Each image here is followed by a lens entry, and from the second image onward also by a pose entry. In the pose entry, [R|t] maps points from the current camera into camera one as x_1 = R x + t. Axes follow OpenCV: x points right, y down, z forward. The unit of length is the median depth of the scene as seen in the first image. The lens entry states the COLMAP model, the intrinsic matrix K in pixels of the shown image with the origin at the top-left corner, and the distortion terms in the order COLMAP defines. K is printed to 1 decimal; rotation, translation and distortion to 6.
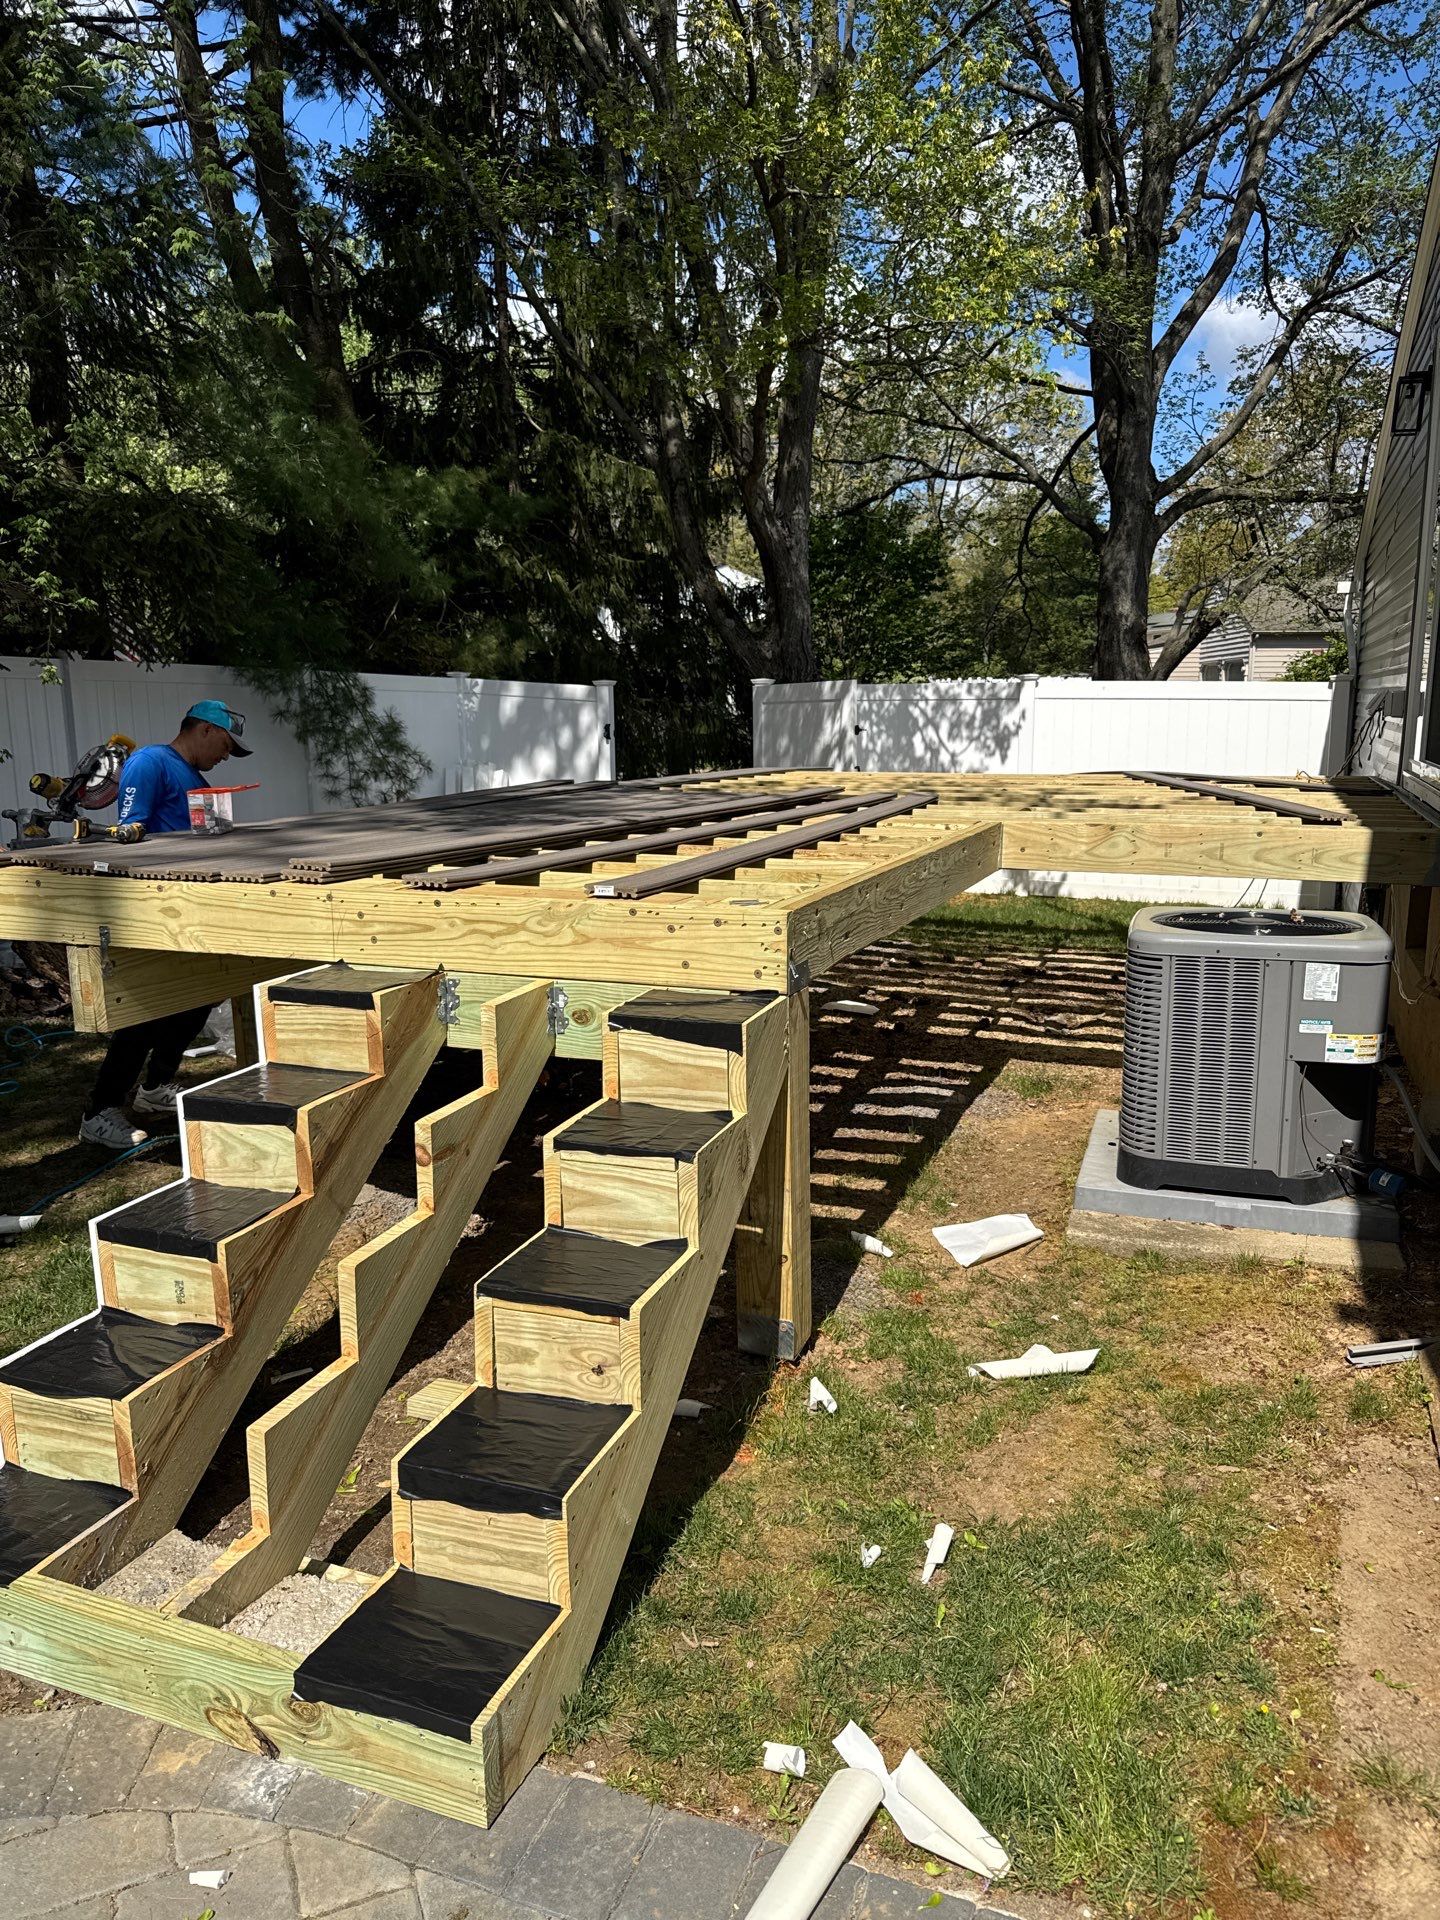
lens RADIAL K [[1313.5, 0, 691.7], [0, 1313.5, 962.7], [0, 0, 1]] dist [0.066589, -0.095358]
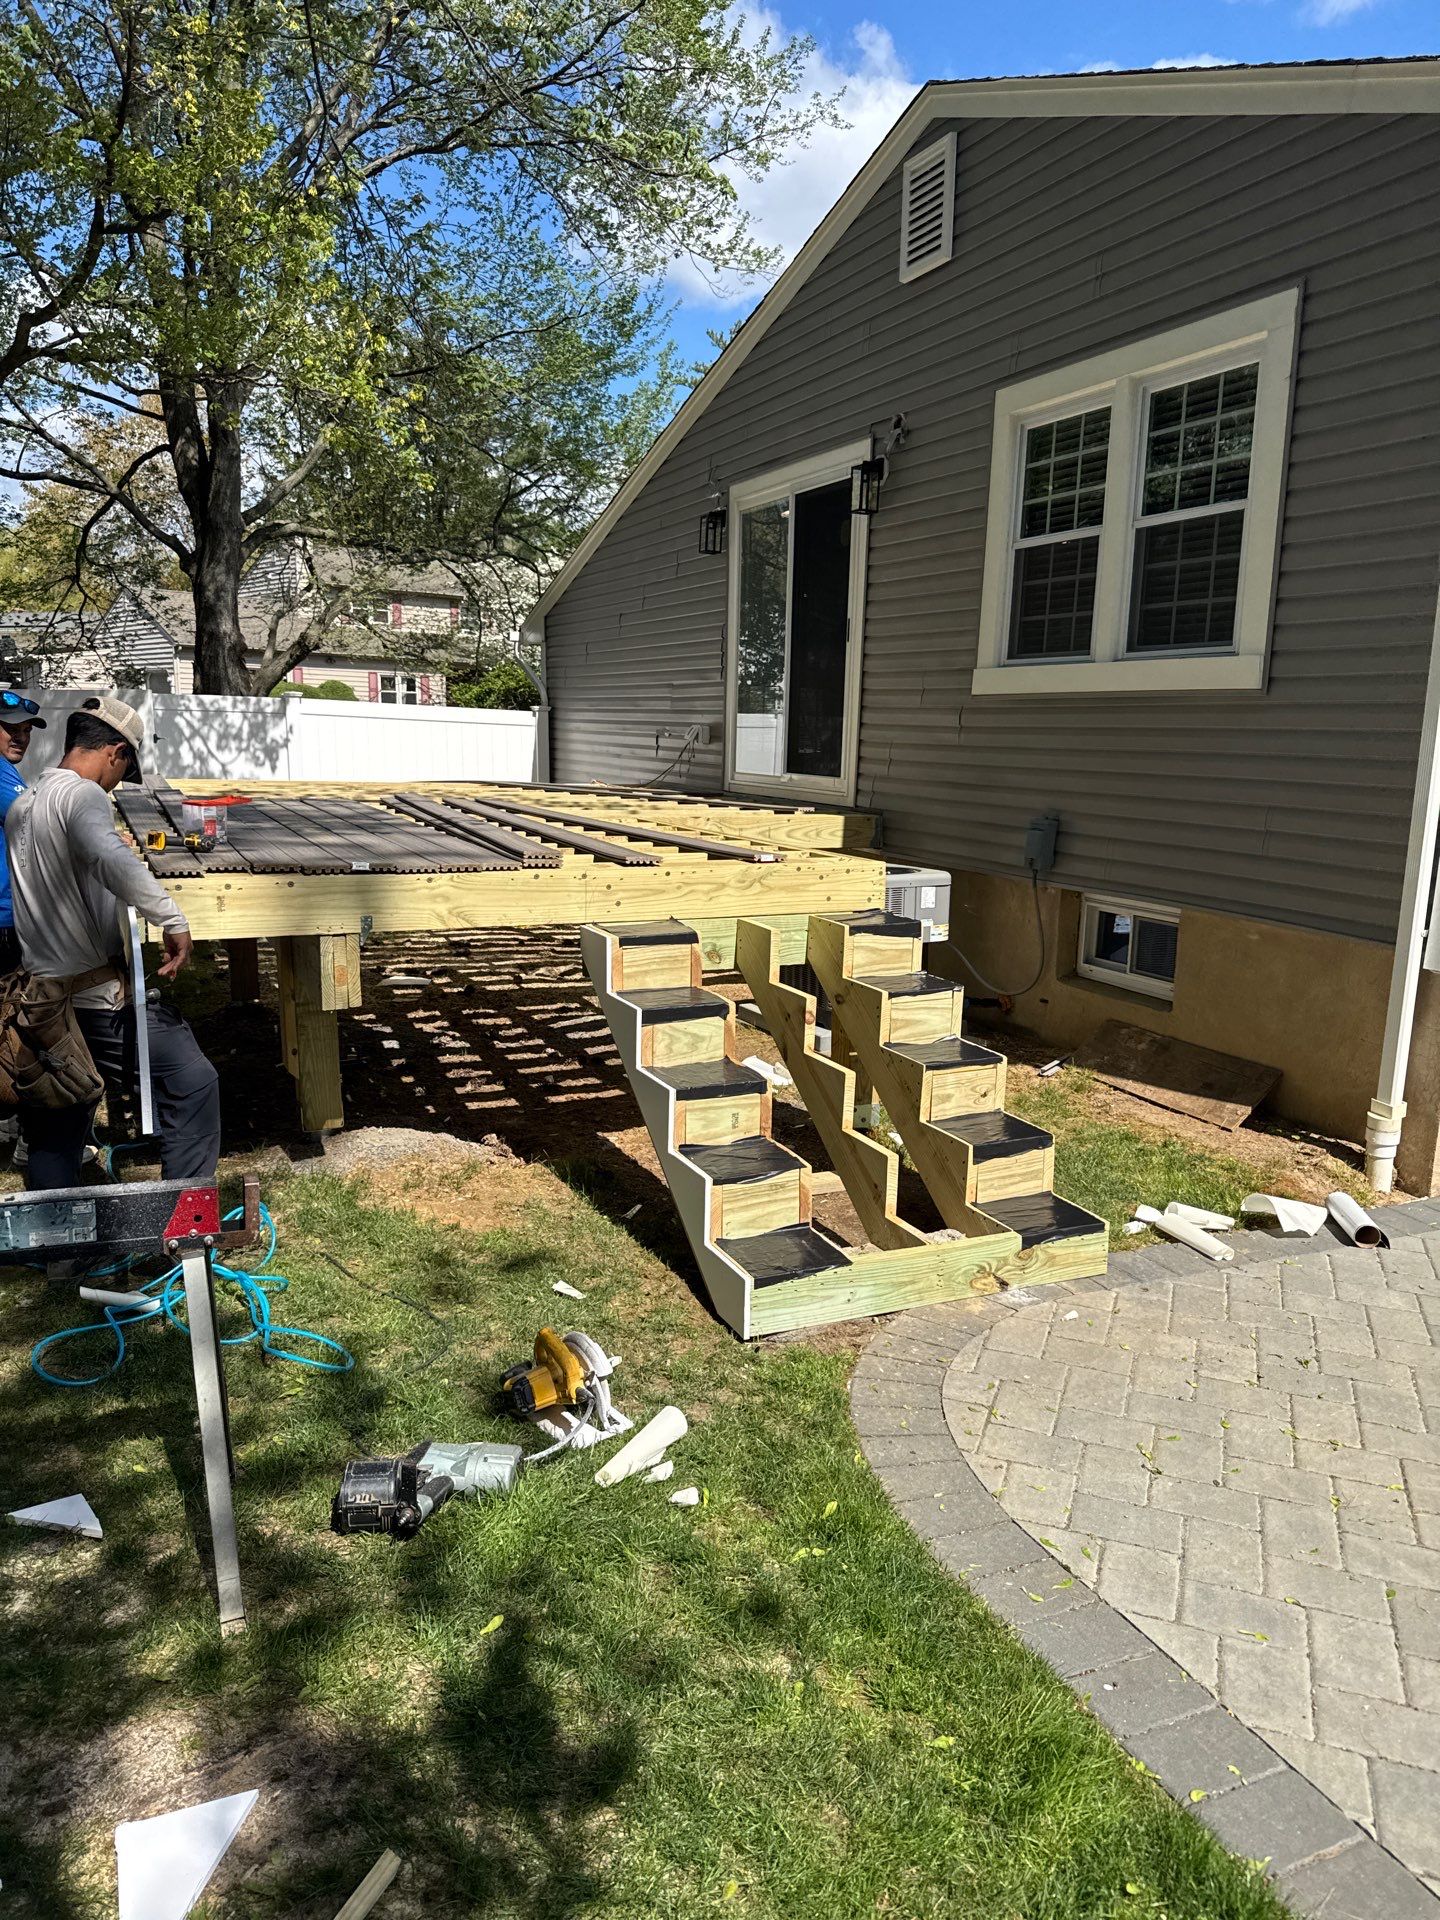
lens RADIAL K [[1313.5, 0, 691.7], [0, 1313.5, 962.7], [0, 0, 1]] dist [0.066589, -0.095358]
pose [[0.698978, -0.101868, 0.707850, -0.316335], [0.105654, 0.993651, 0.038669, -0.000168], [-0.707295, 0.047759, 0.705303, -0.012860]]
